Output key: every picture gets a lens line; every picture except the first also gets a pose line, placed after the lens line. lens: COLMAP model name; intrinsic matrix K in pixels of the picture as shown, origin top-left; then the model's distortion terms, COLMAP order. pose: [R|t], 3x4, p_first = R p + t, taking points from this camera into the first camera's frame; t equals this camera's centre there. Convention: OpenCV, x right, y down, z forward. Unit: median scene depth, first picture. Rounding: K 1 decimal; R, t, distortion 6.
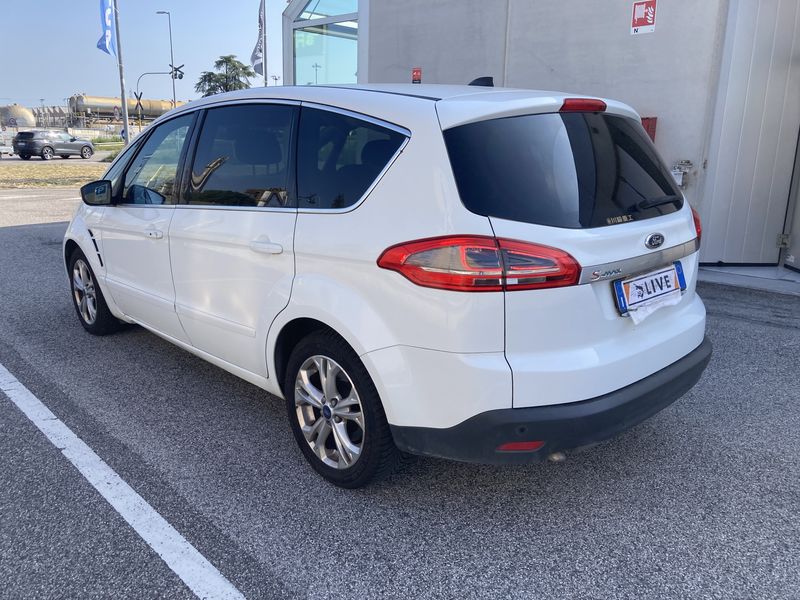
lens RADIAL K [[657.6, 0, 399.6], [0, 657.6, 298.1], [0, 0, 1]] dist [0.020040, -0.006766]
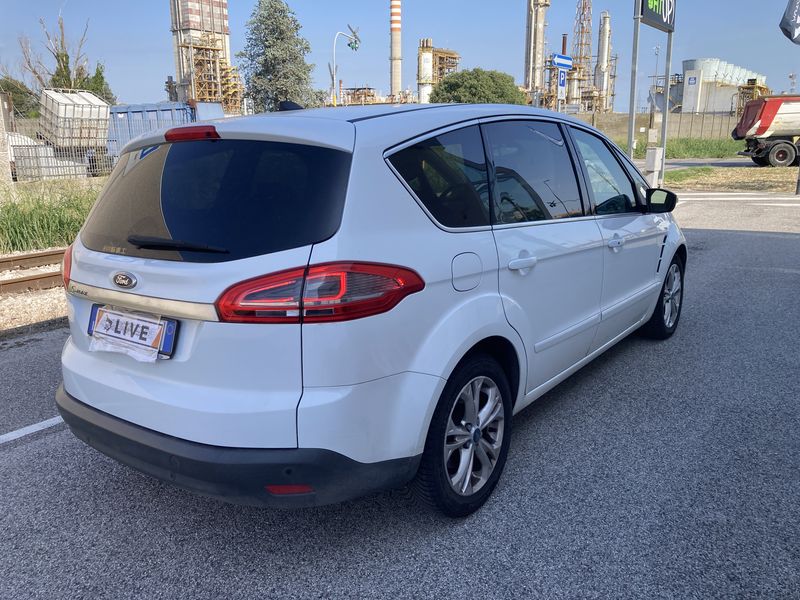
lens RADIAL K [[657.7, 0, 391.3], [0, 657.7, 289.4], [0, 0, 1]] dist [0.007520, 0.003786]
pose [[0.179216, 0.204807, -0.962256, 1.334509], [-0.213856, 0.962813, 0.165096, -0.304508], [0.960285, 0.176197, 0.216351, 1.149316]]
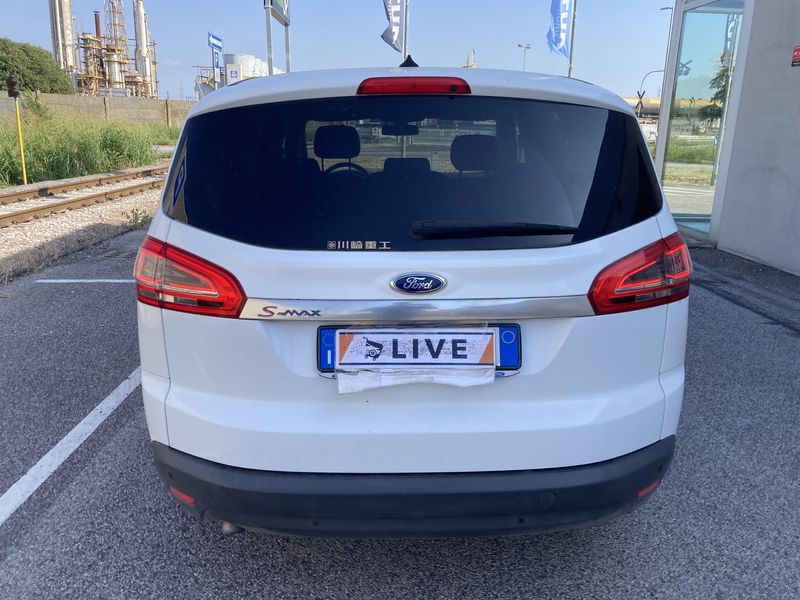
lens RADIAL K [[646.0, 0, 402.8], [0, 646.0, 300.4], [0, 0, 1]] dist [0.061887, -0.075870]
pose [[0.745651, 0.172844, -0.643529, 0.797496], [-0.167488, 0.983382, 0.070058, -0.112333], [0.644944, 0.055545, 0.762209, 0.477675]]
